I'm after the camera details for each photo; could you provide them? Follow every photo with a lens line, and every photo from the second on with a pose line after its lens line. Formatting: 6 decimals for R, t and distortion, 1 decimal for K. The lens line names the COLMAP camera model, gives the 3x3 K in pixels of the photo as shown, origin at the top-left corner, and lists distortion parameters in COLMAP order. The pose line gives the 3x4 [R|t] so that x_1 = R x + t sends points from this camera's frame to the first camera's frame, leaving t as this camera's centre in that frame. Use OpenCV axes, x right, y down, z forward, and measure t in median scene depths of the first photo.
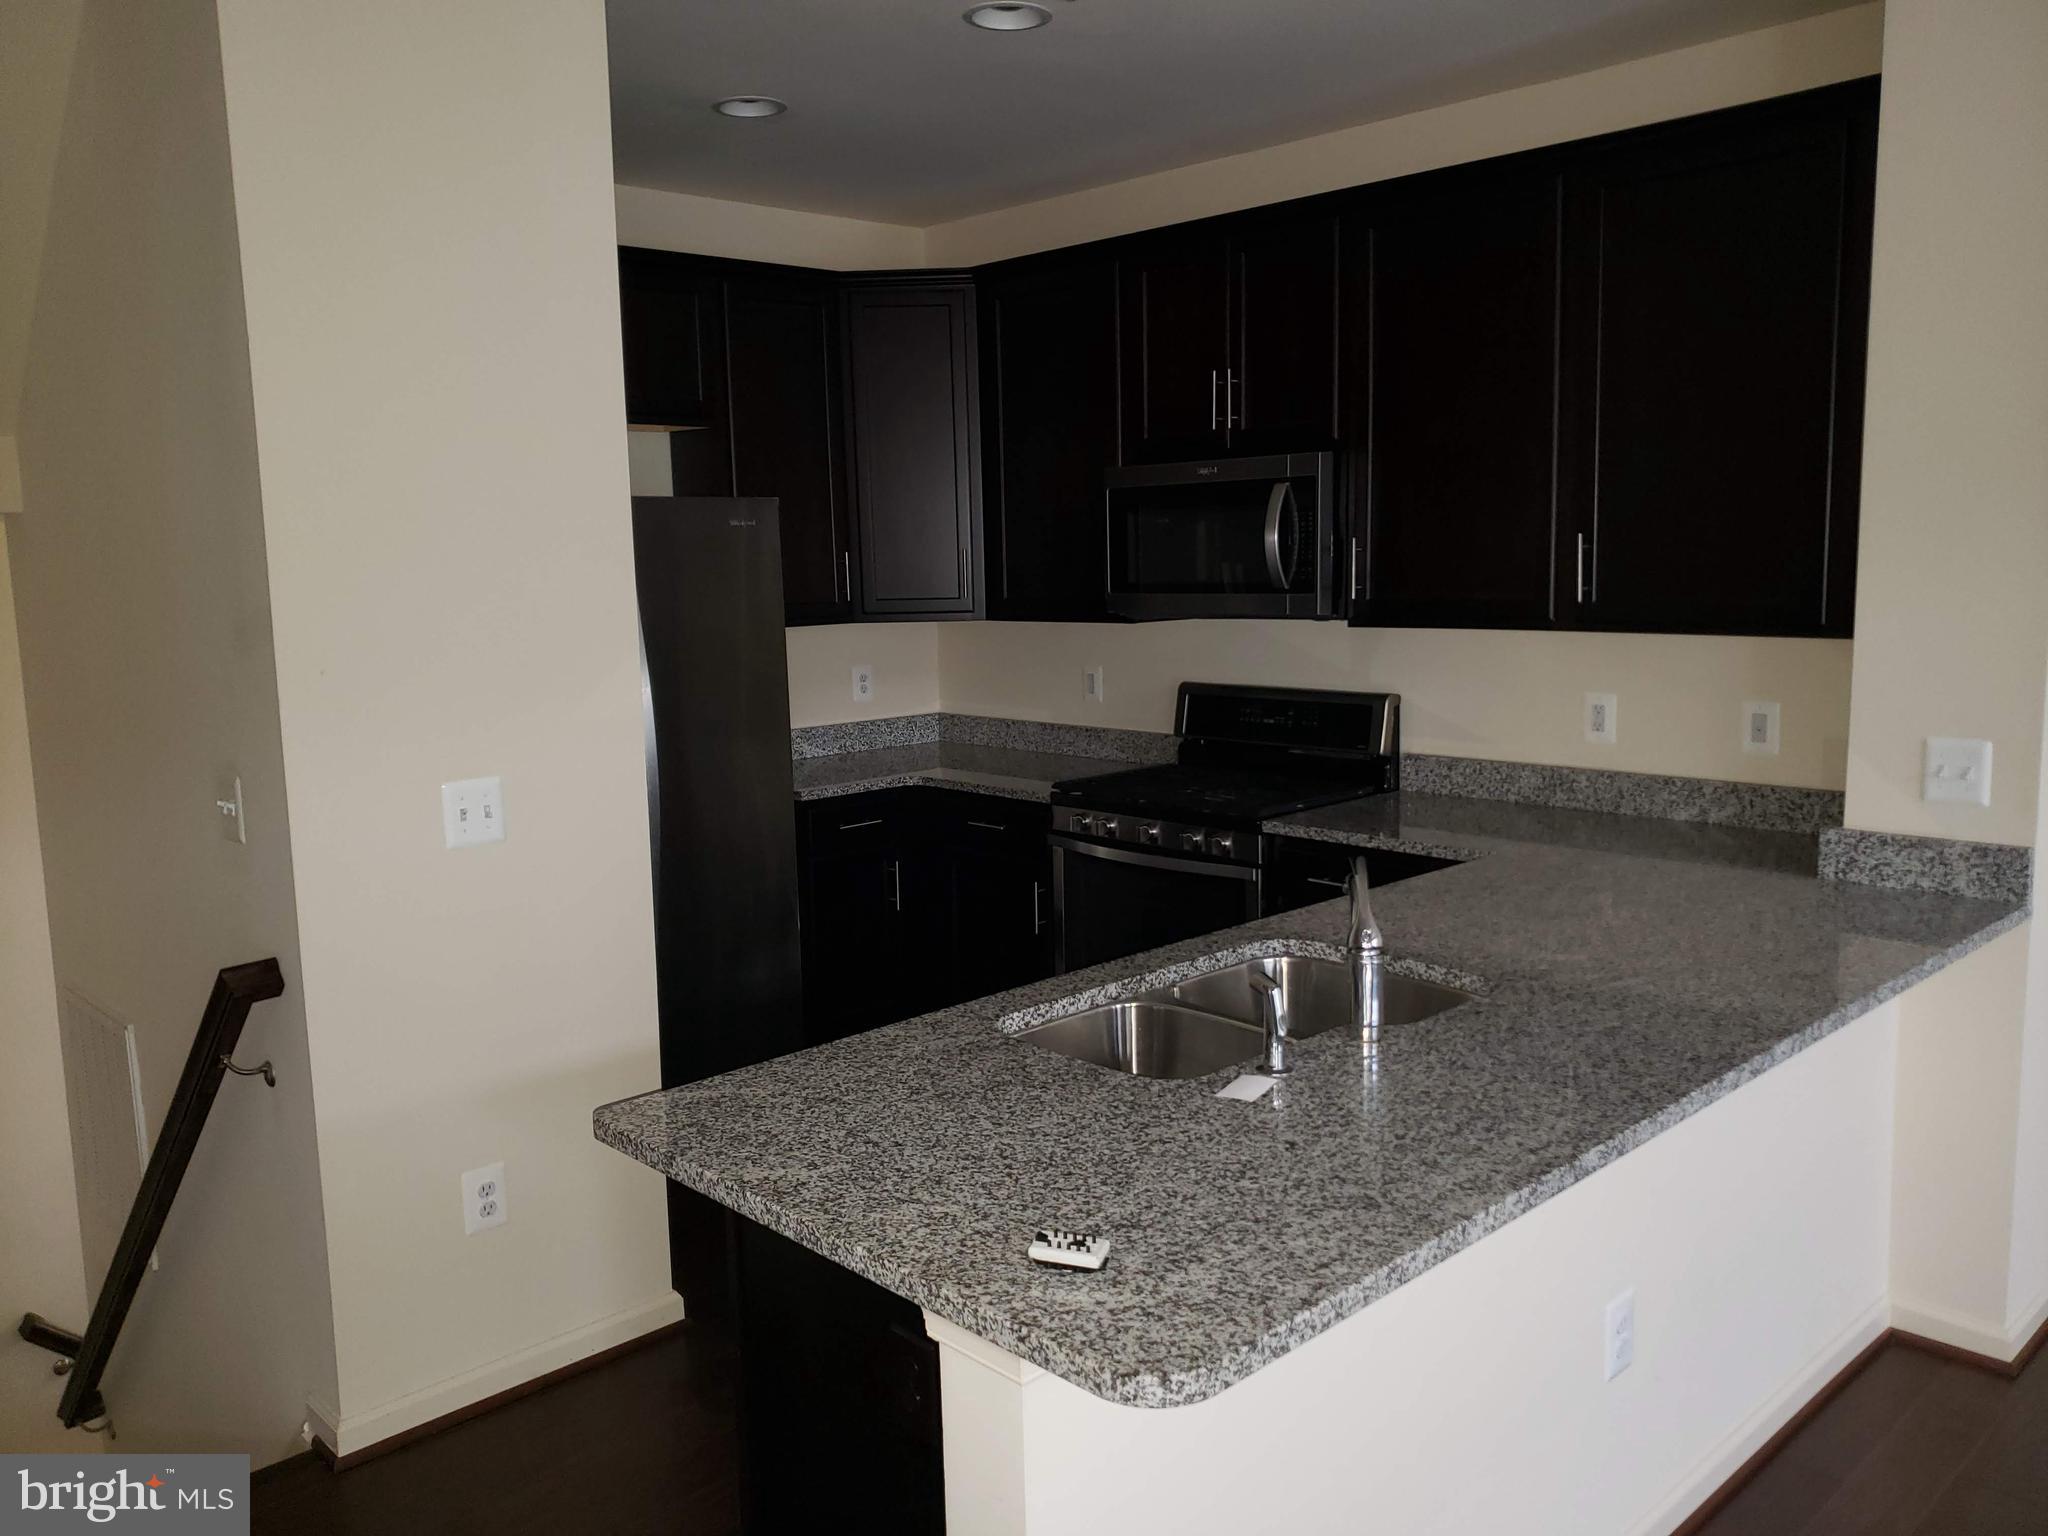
lens RADIAL K [[1594.6, 0, 1021.0], [0, 1594.6, 768.2], [0, 0, 1]] dist [-0.011386, -0.037120]
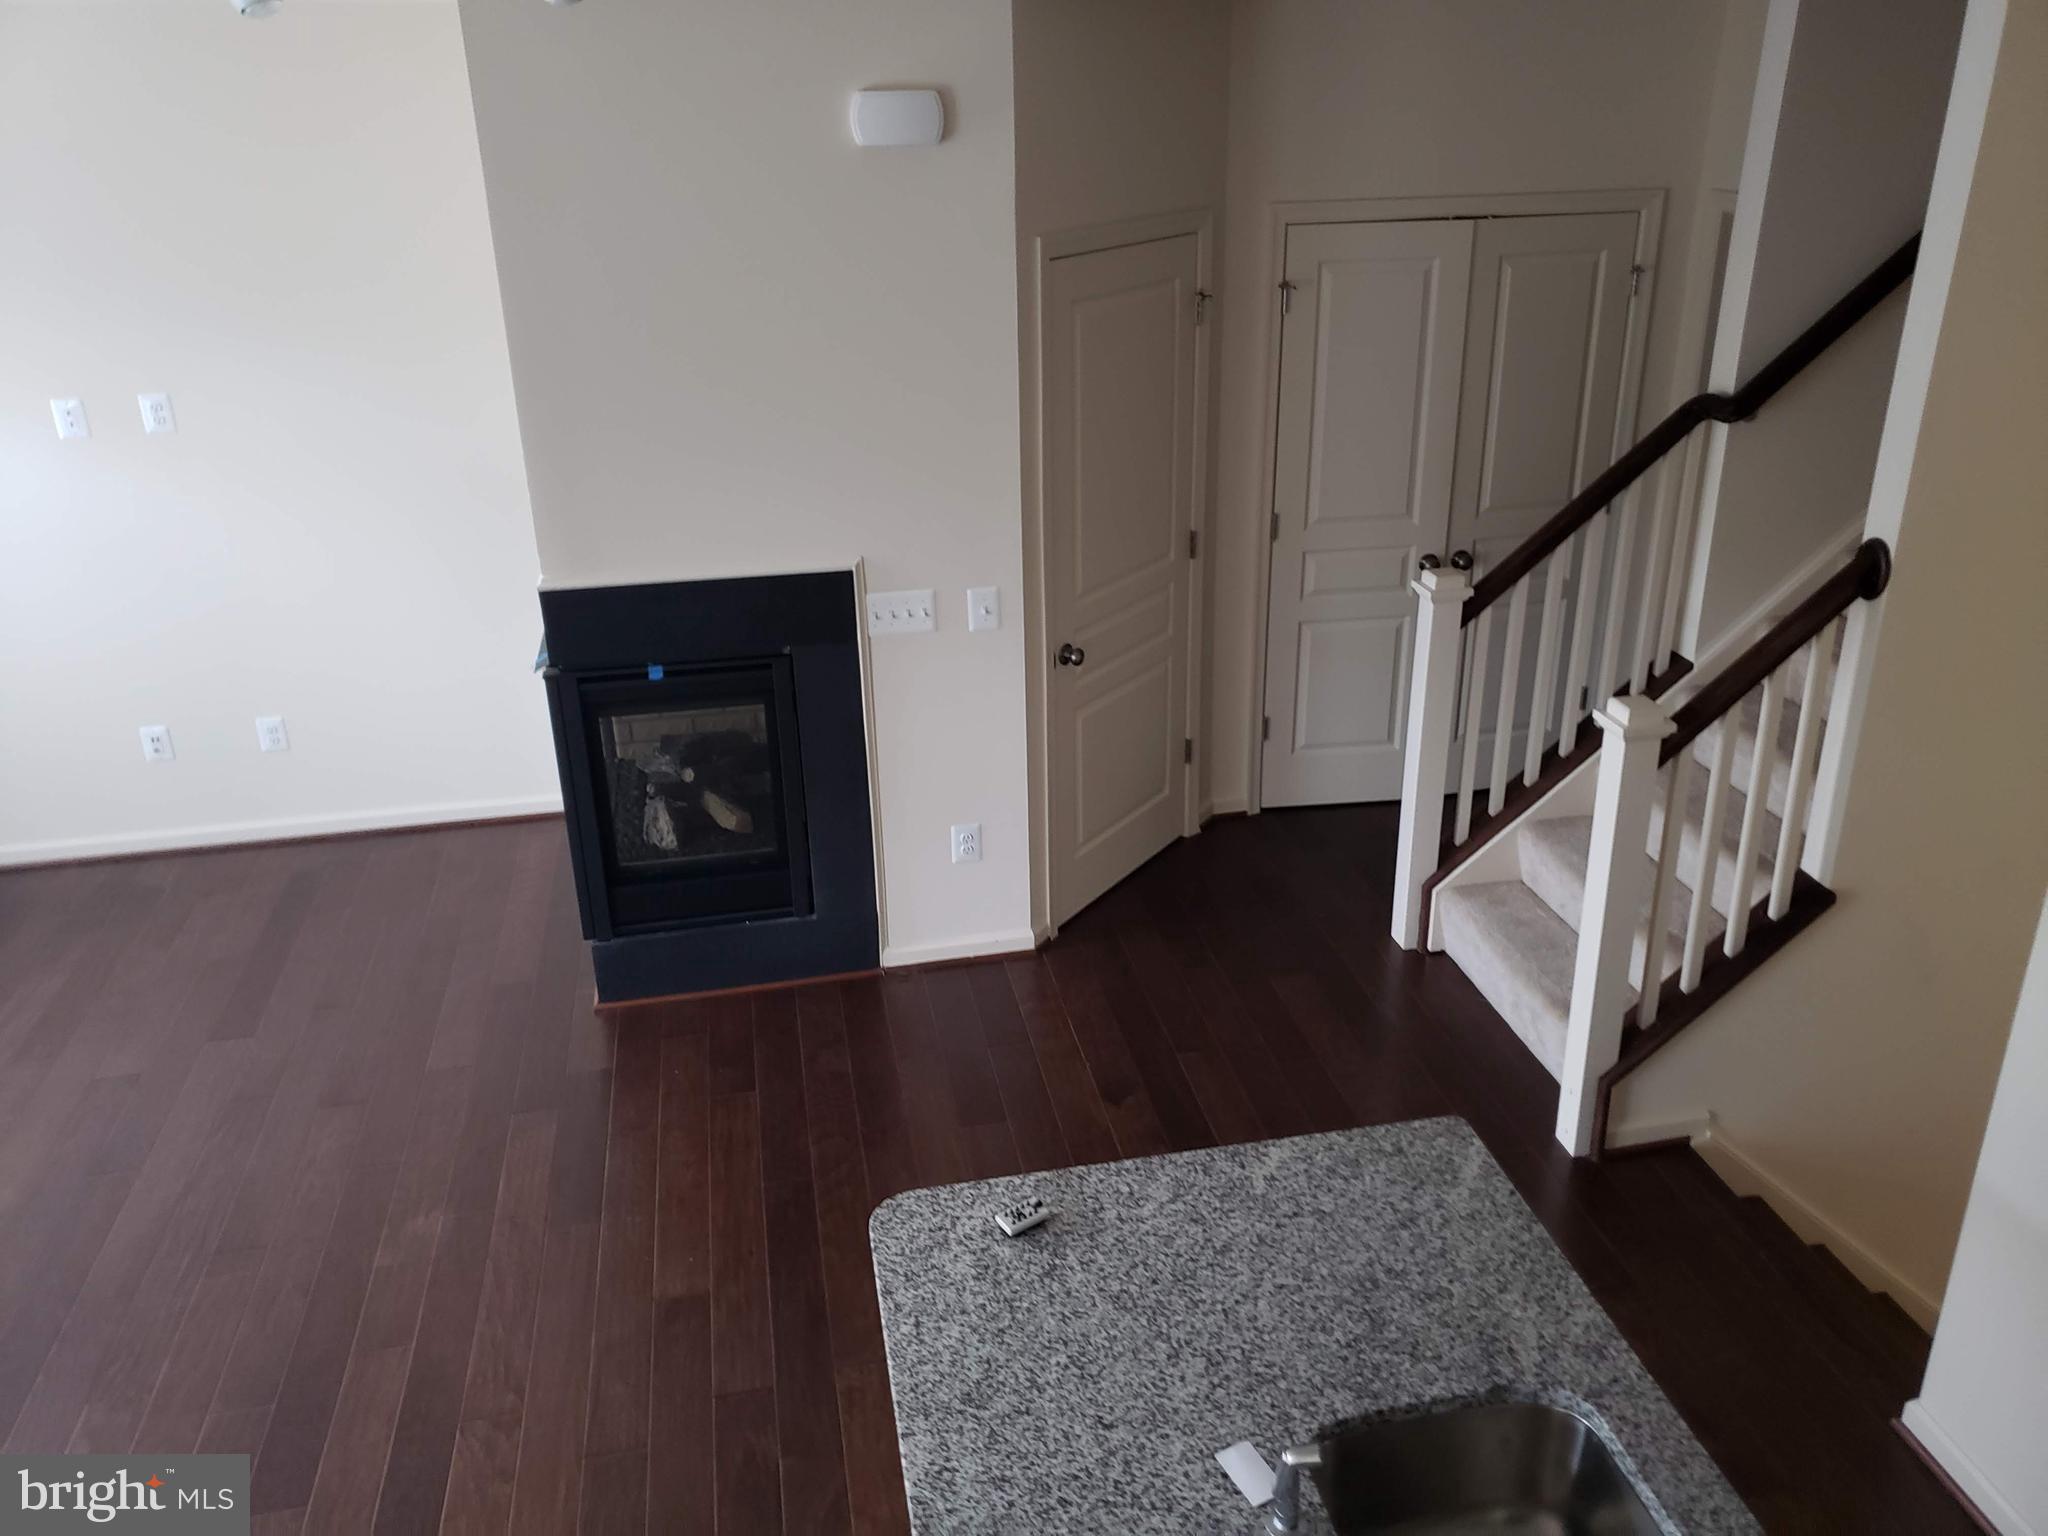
lens RADIAL K [[1594.6, 0, 1024.6], [0, 1594.6, 762.9], [0, 0, 1]] dist [-0.011386, -0.037120]
pose [[-0.535936, 0.376386, -0.755716, 0.713338], [-0.084236, 0.866818, 0.491458, -0.575678], [0.840046, 0.327049, -0.432853, 1.068463]]
